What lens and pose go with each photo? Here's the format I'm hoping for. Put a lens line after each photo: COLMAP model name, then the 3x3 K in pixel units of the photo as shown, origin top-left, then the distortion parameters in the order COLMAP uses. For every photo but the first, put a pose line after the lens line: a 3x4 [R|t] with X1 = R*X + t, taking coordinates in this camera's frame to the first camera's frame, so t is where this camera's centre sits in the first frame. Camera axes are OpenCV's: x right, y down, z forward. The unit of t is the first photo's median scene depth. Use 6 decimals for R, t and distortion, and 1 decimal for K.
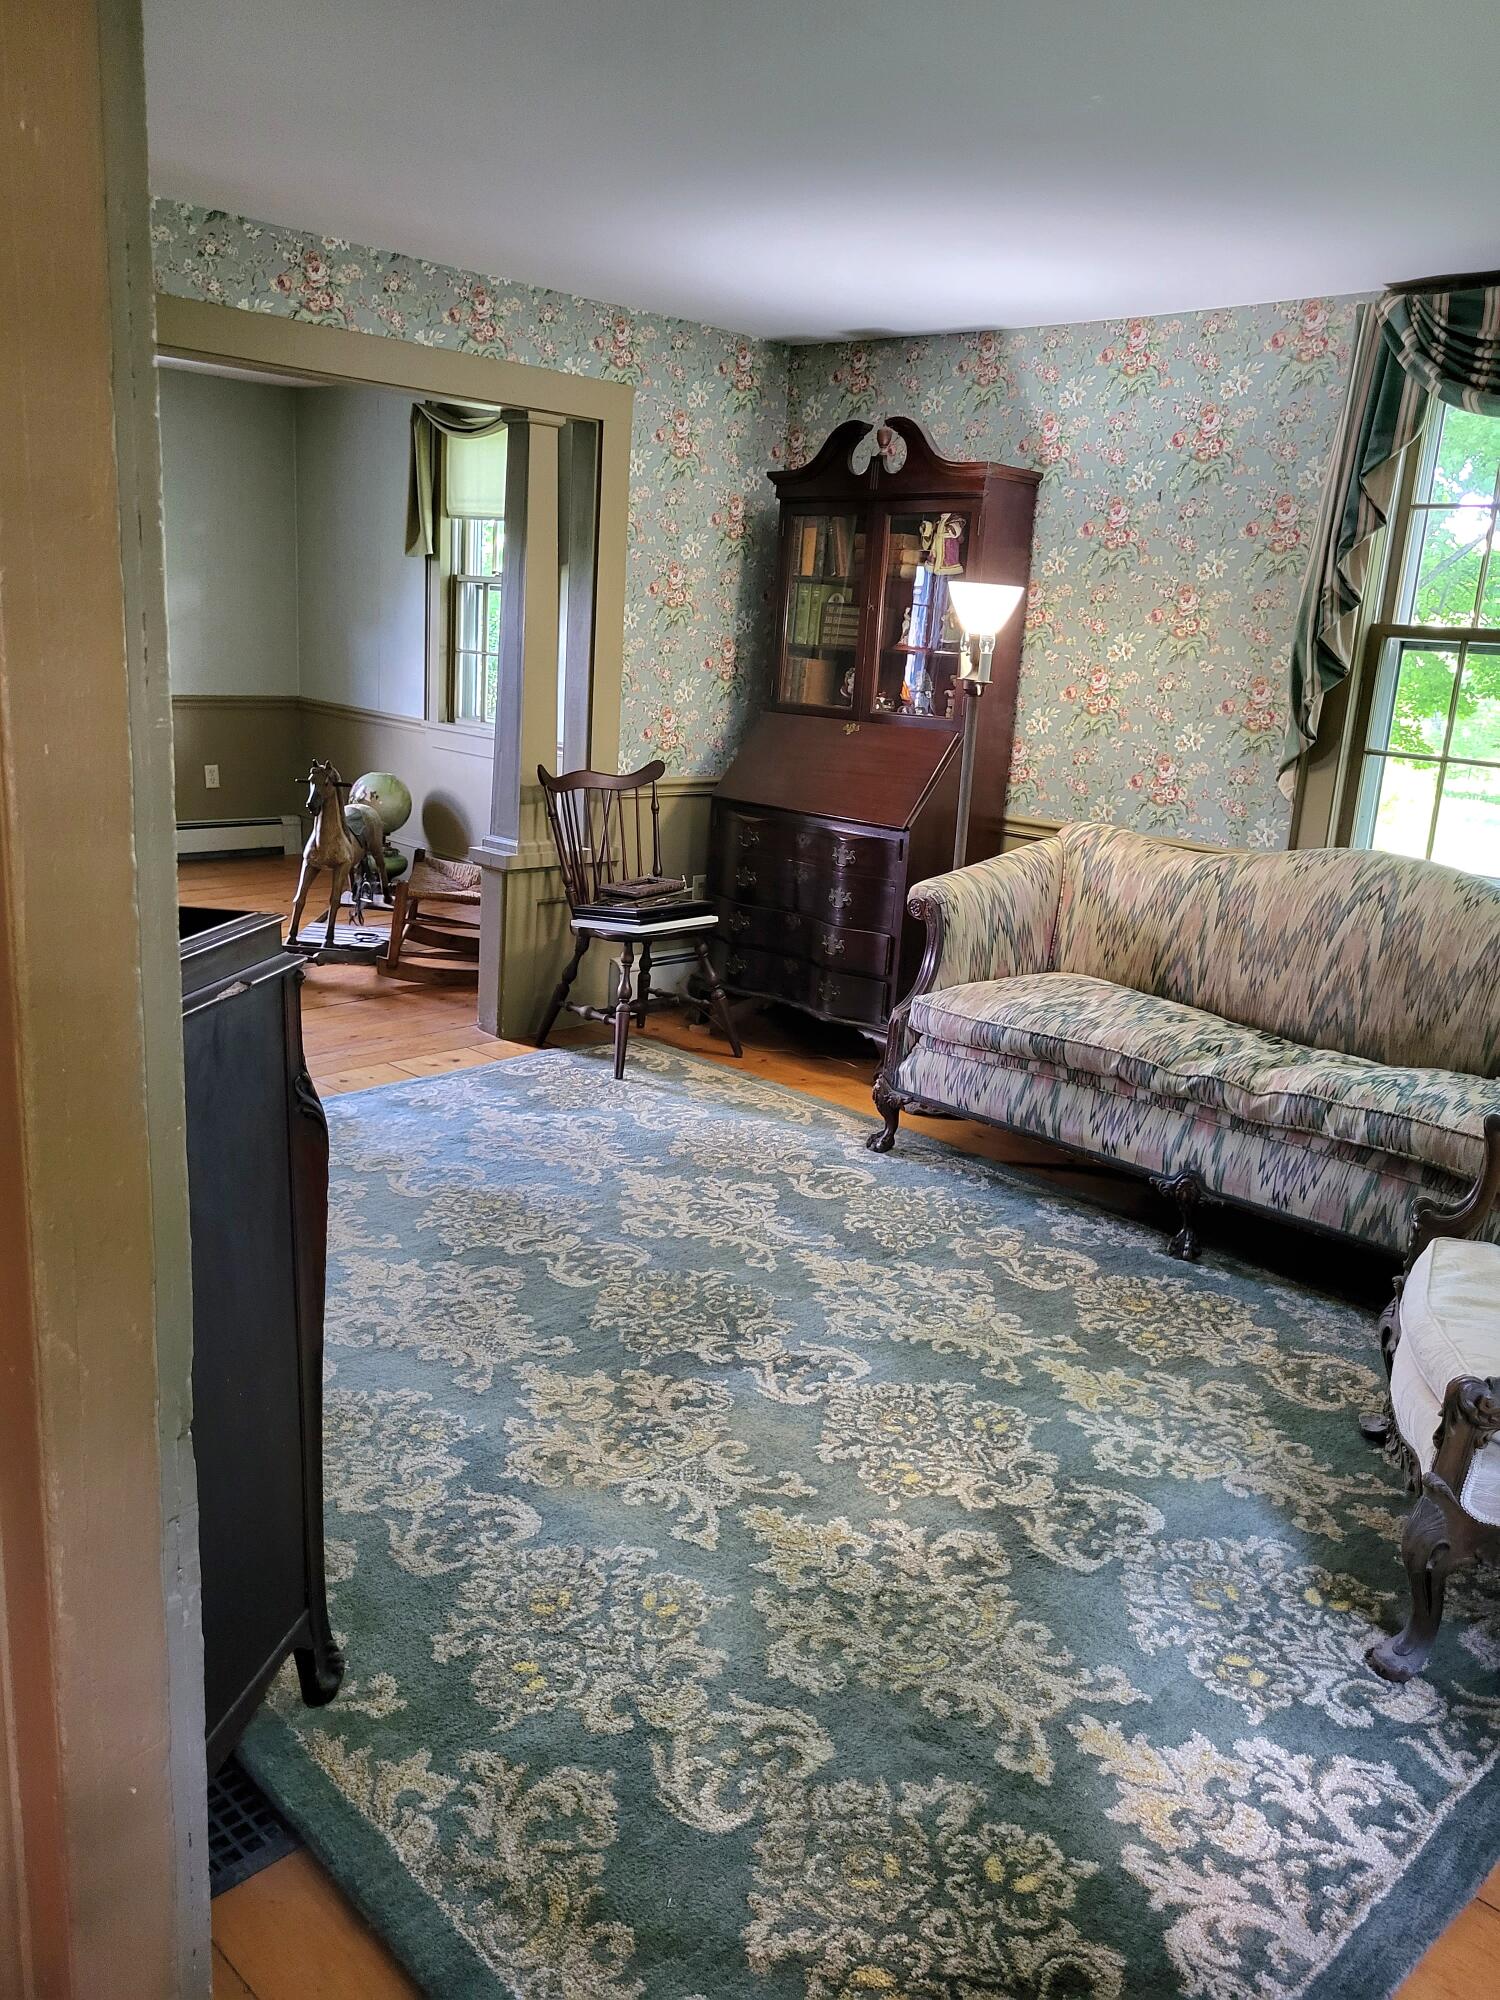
lens RADIAL K [[1510.5, 0, 747.1], [0, 1510.5, 983.3], [0, 0, 1]] dist [0.019705, -0.024223]
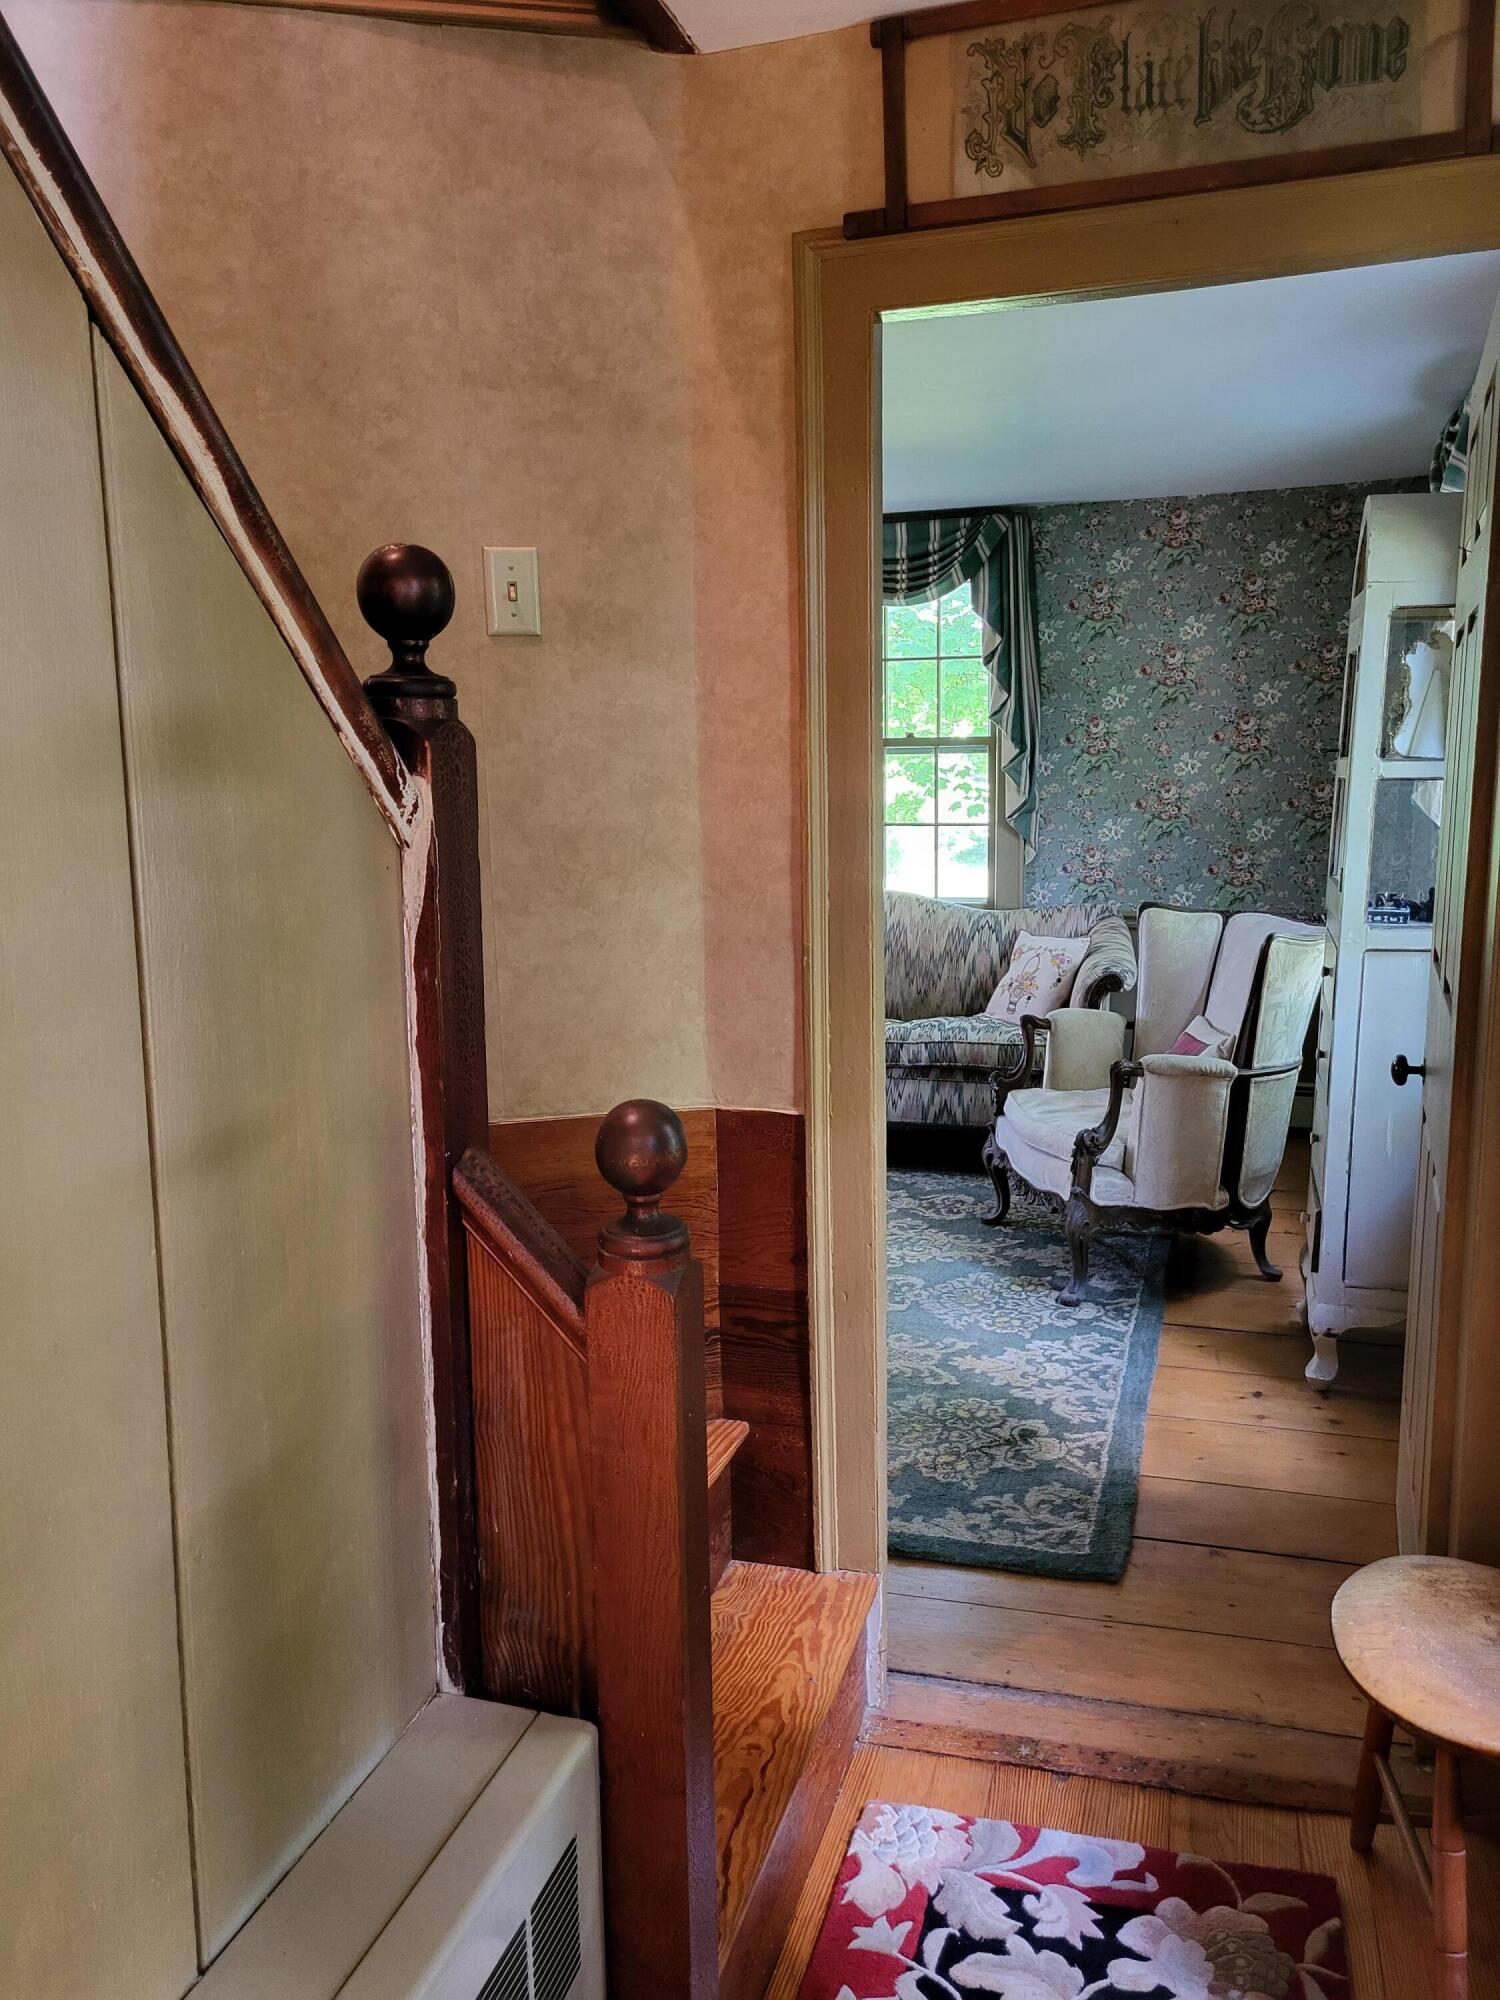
lens RADIAL K [[1510.5, 0, 754.8], [0, 1510.5, 1009.8], [0, 0, 1]] dist [0.019705, -0.024223]
pose [[0.875287, -0.157302, 0.457307, -0.724053], [0.182924, 0.983054, -0.011972, 0.055711], [-0.447674, 0.094132, 0.889229, -0.518100]]
